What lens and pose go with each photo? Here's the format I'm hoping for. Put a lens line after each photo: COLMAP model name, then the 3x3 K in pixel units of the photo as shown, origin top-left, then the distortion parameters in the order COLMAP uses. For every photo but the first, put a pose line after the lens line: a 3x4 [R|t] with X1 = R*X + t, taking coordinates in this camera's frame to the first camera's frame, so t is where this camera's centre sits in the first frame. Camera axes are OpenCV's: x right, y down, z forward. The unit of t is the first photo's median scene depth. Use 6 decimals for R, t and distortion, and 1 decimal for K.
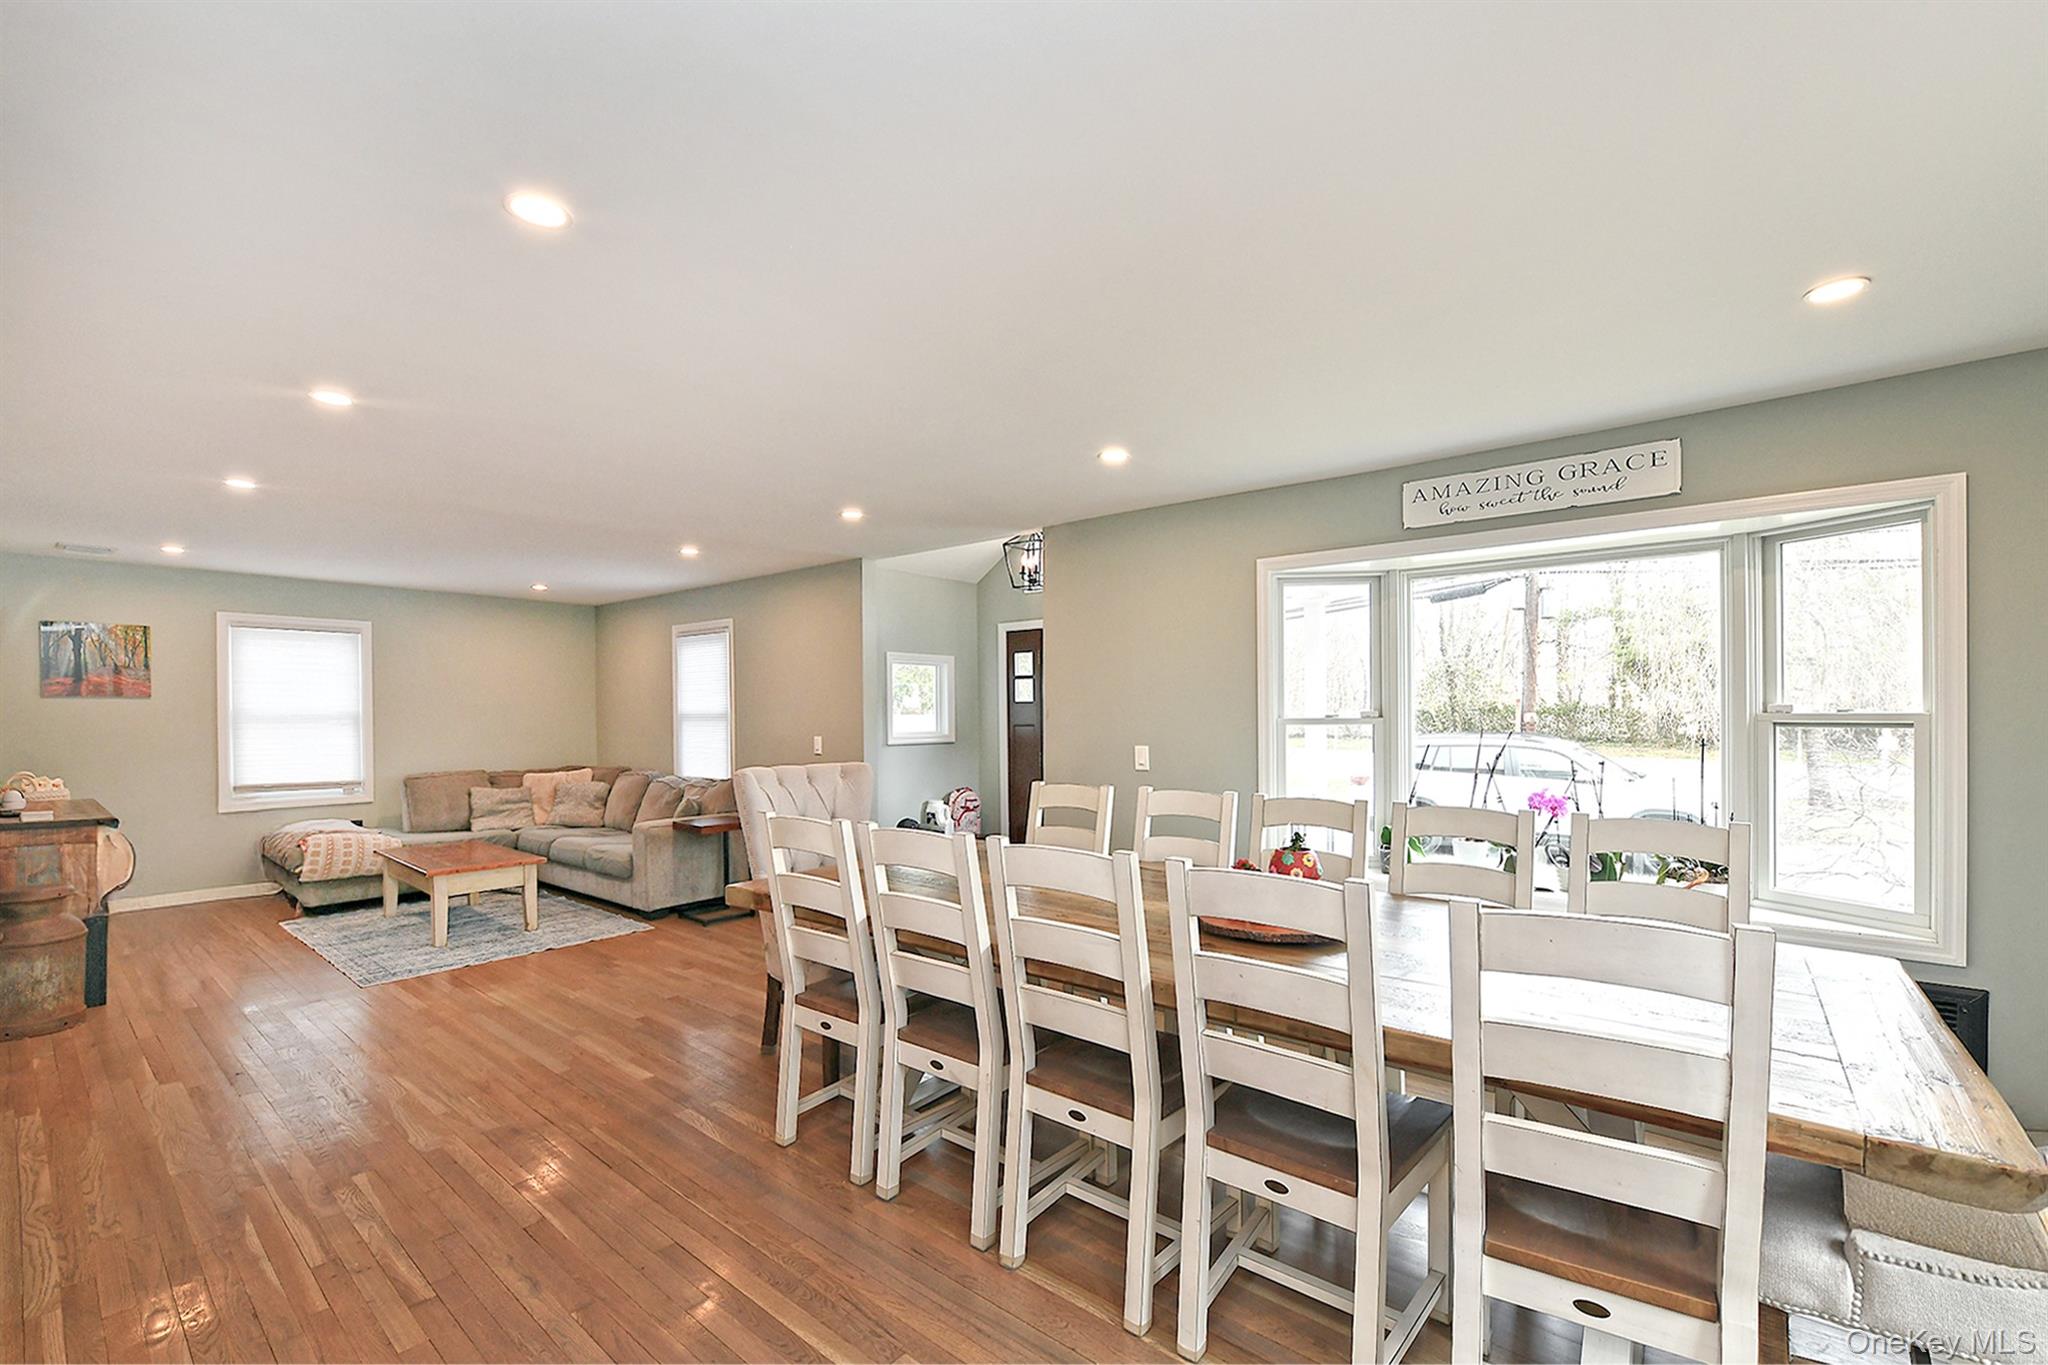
lens RADIAL K [[851.5, 0, 1021.1], [0, 851.5, 713.6], [0, 0, 1]] dist [-0.019772, 0.000027]
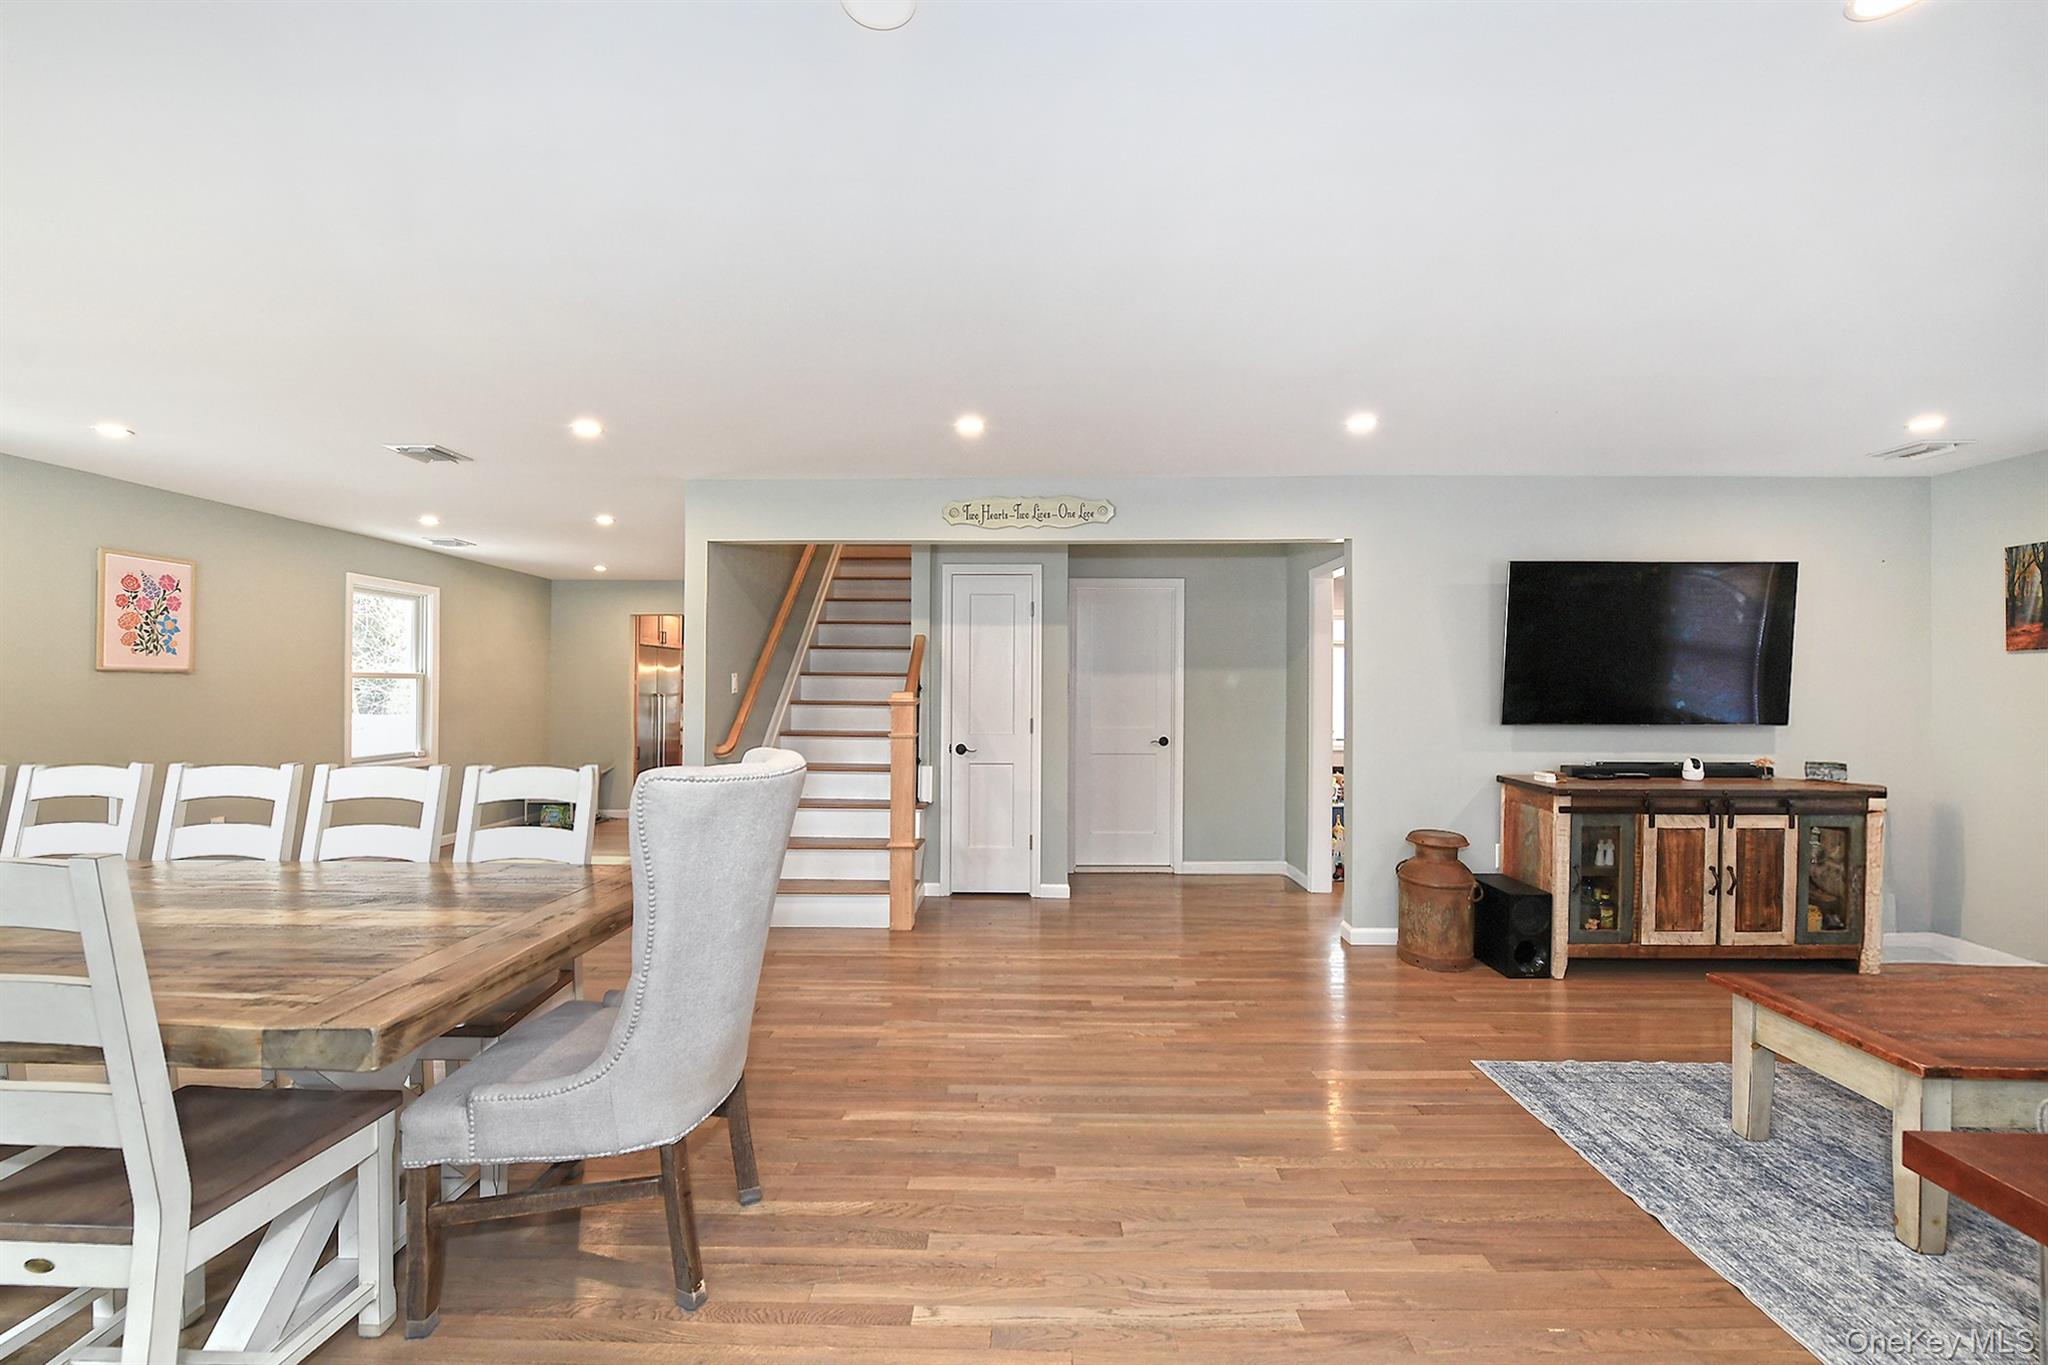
lens RADIAL K [[851.5, 0, 1021.1], [0, 851.5, 713.6], [0, 0, 1]] dist [-0.019772, 0.000027]
pose [[-0.790323, 0.018791, -0.612402, -0.048867], [0.000847, 0.999562, 0.029578, 0.011585], [0.612690, 0.022857, -0.789993, 1.021472]]
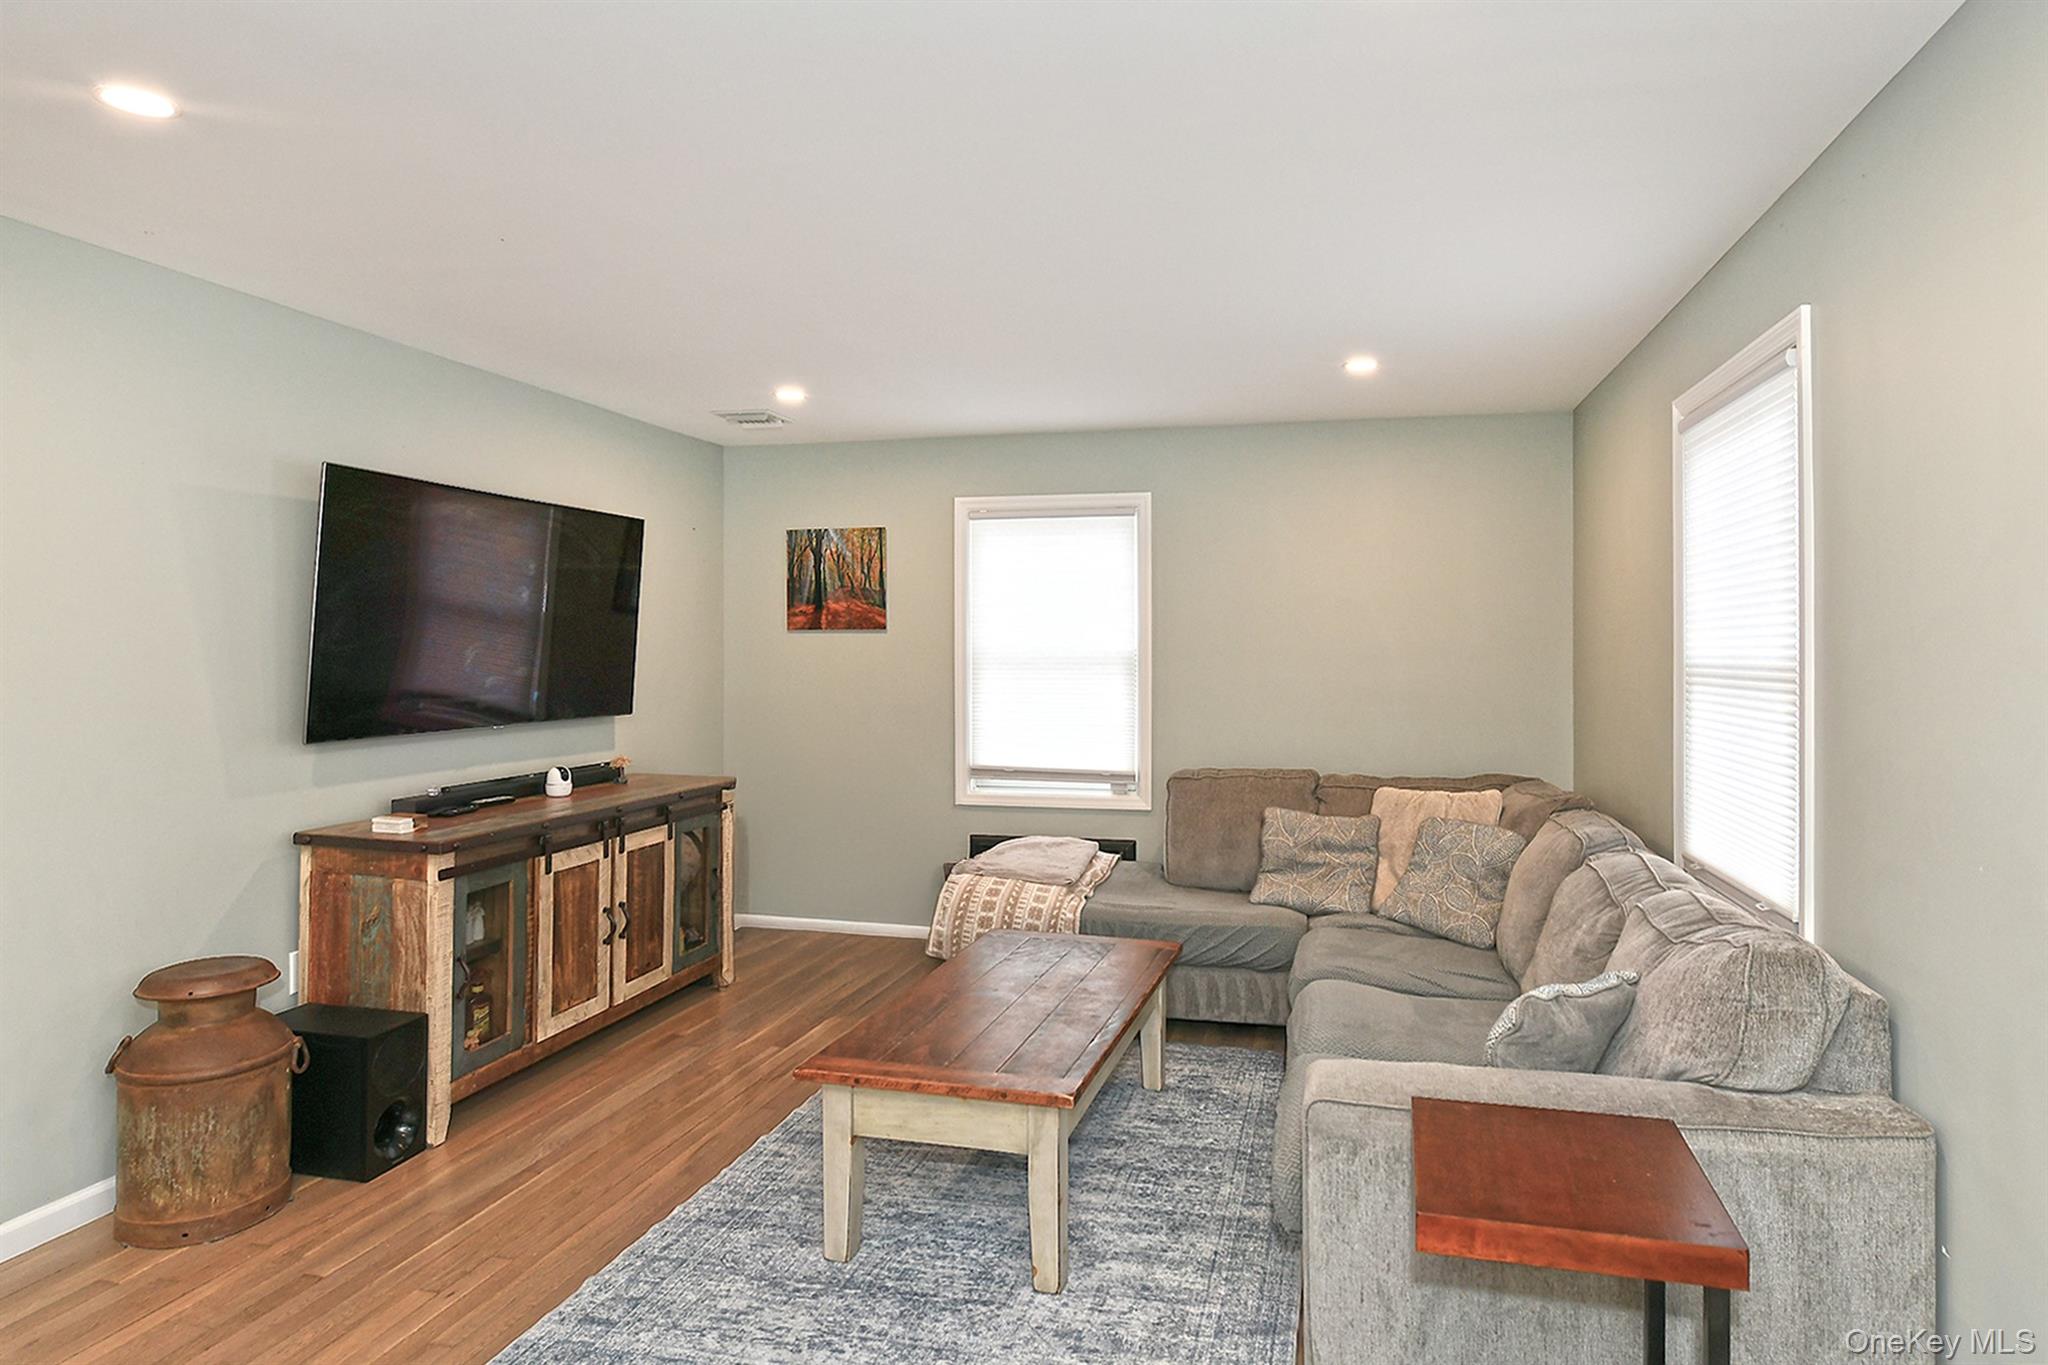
lens RADIAL K [[1068.9, 0, 1127.3], [0, 1068.9, 659.7], [0, 0, 1]] dist [-0.003721, -0.001732]
pose [[0.456931, 0.012791, -0.889410, -0.174448], [-0.002915, 0.999913, 0.012883, -0.007212], [0.889498, -0.003294, 0.456928, 0.811914]]
